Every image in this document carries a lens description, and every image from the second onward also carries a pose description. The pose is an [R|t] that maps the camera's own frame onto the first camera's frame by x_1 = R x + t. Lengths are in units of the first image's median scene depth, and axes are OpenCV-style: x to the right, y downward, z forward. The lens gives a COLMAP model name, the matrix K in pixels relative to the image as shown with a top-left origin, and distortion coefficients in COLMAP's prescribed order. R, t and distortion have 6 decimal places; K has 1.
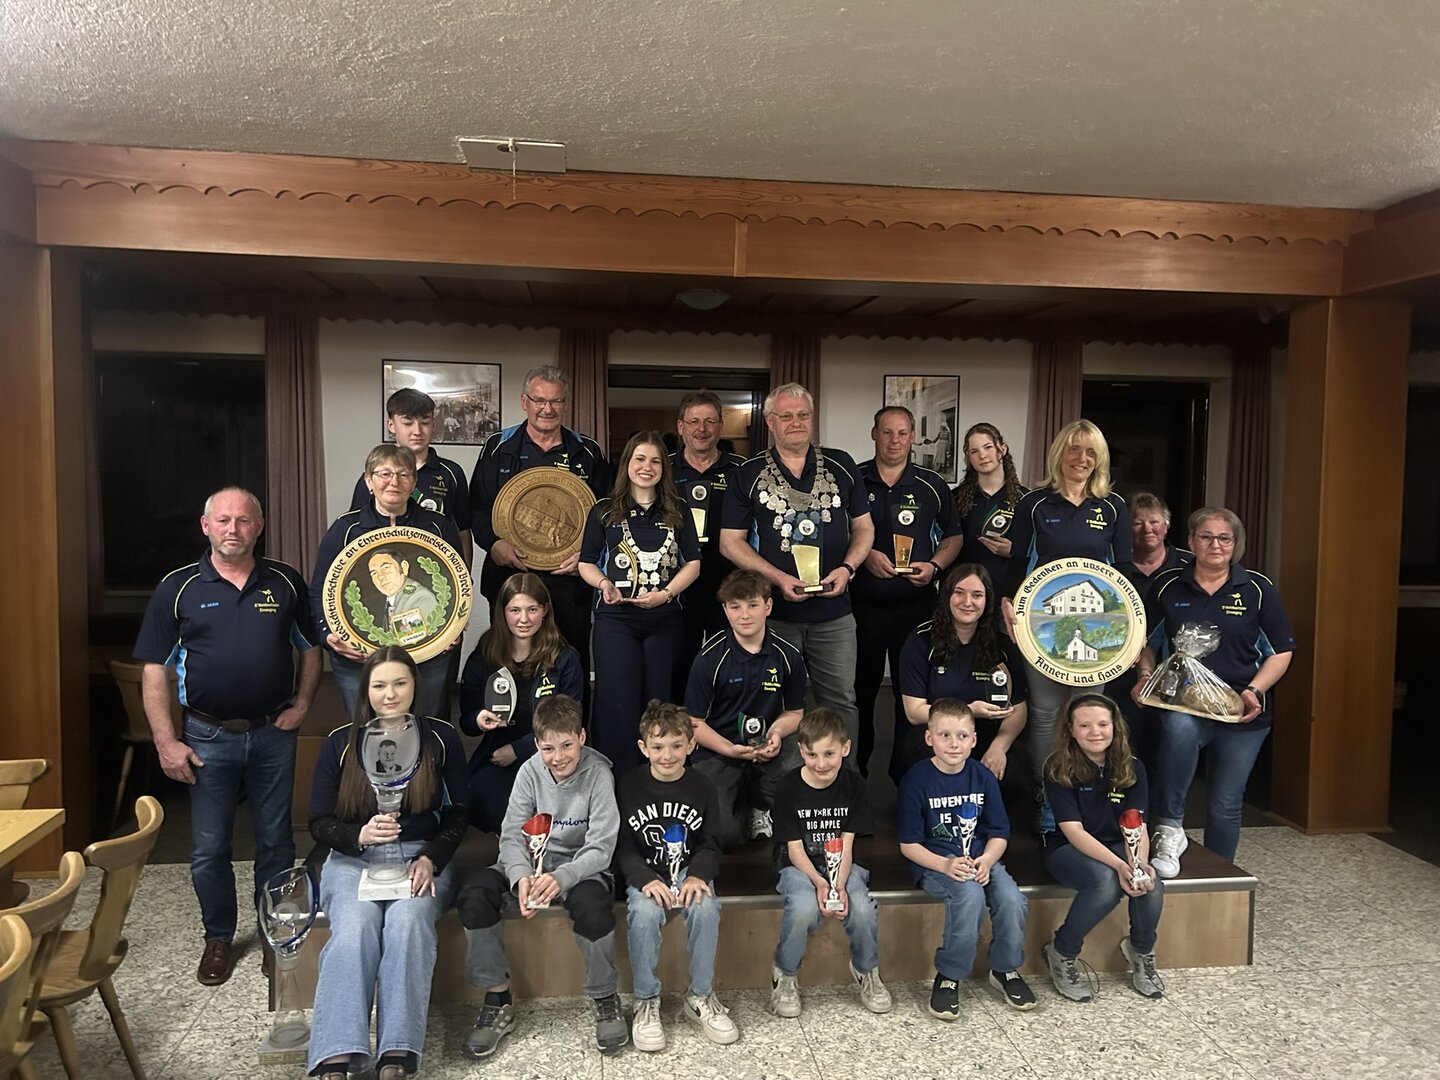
lens RADIAL K [[1062.0, 0, 719.6], [0, 1062.0, 532.9], [0, 0, 1]] dist [0.030982, -0.042091]
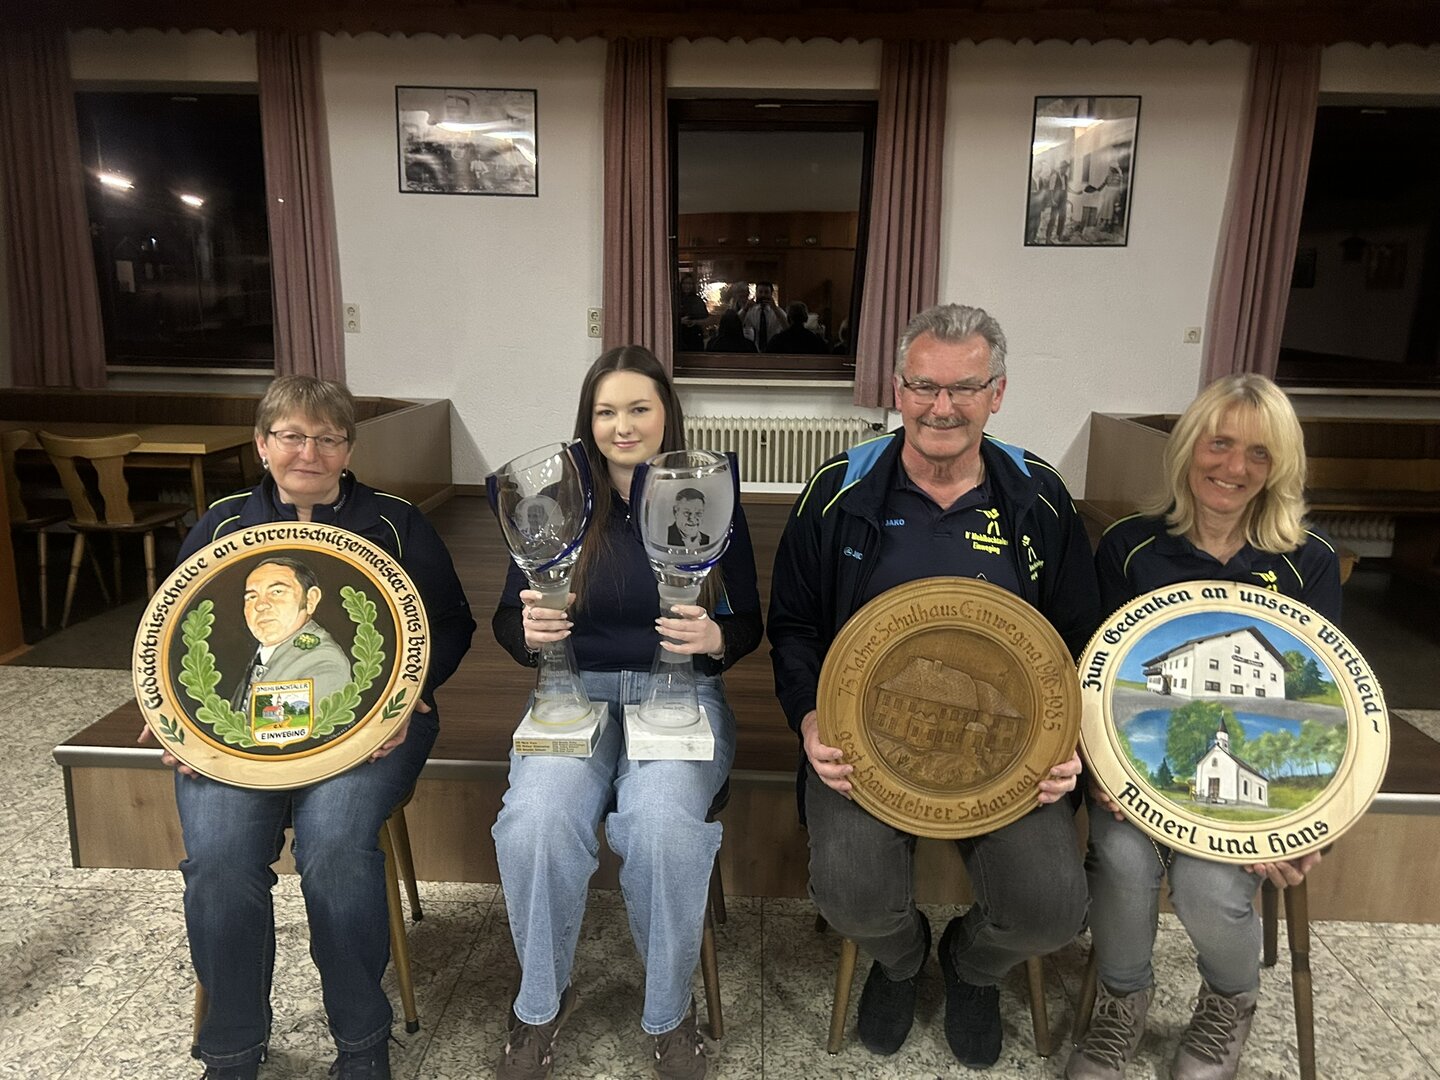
lens RADIAL K [[1062.0, 0, 719.6], [0, 1062.0, 532.9], [0, 0, 1]] dist [0.030982, -0.042091]
pose [[0.985122, 0.039911, -0.167155, 0.140120], [-0.013831, 0.987917, 0.154368, 0.081328], [0.171296, -0.149759, 0.973771, 0.347741]]
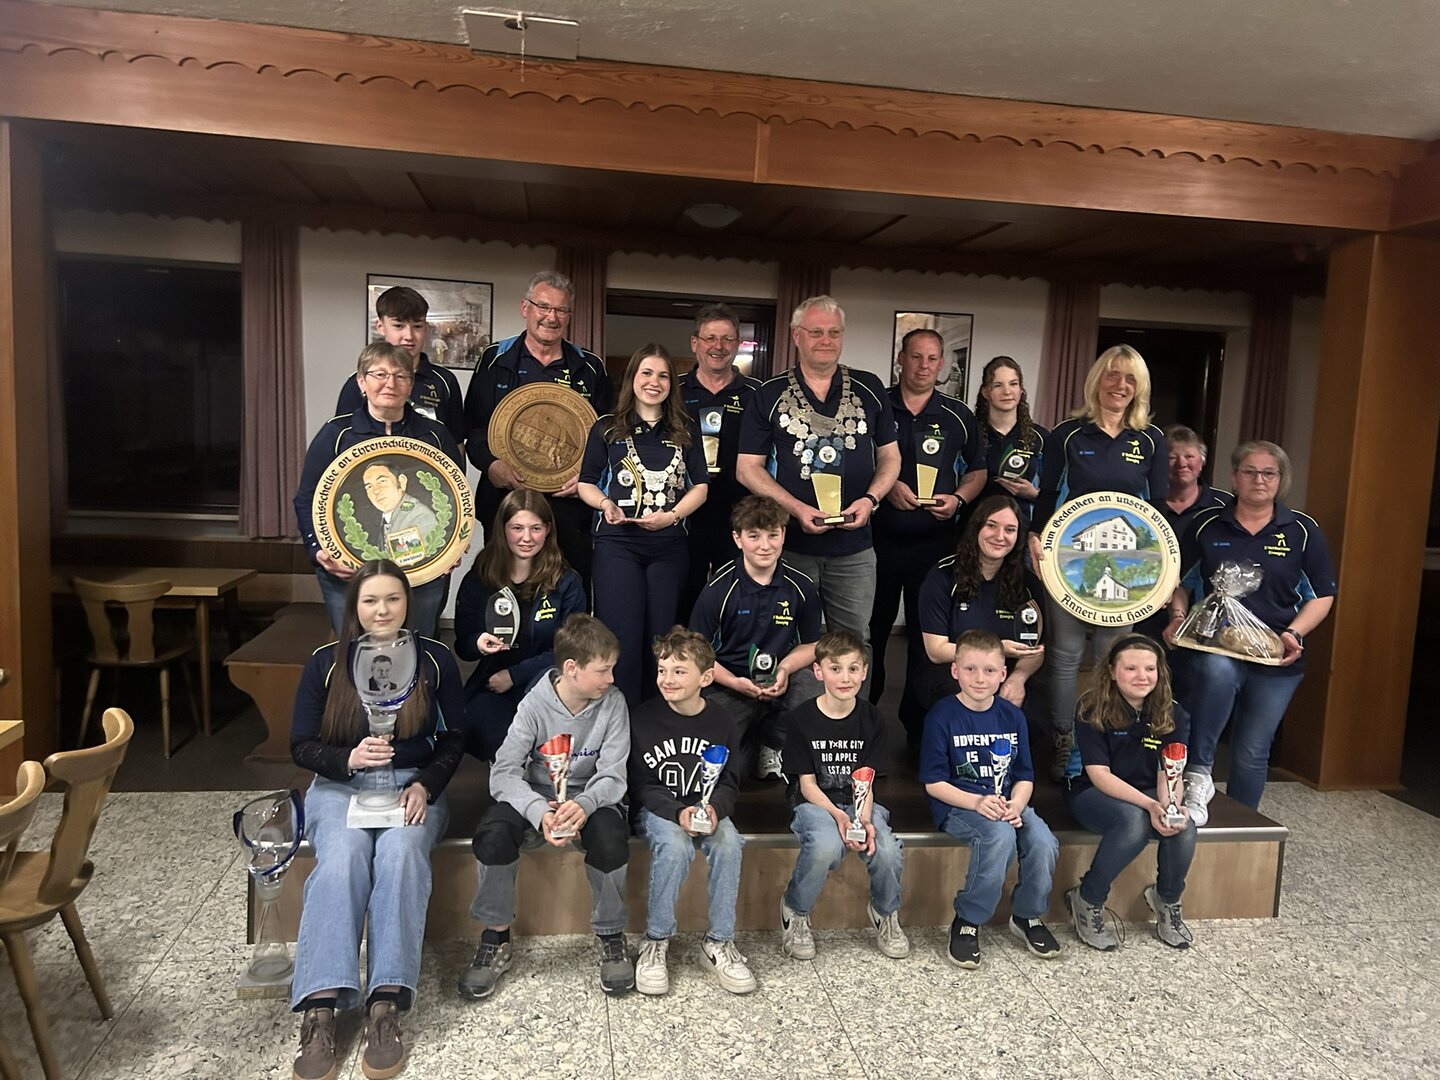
lens RADIAL K [[1065.4, 0, 720.9], [0, 1065.4, 544.9], [0, 0, 1]] dist [0.025925, -0.035640]
pose [[0.999301, 0.027534, 0.025301, -0.038615], [-0.028705, 0.998475, 0.047158, 0.040342], [-0.023964, -0.047851, 0.998567, 0.068084]]
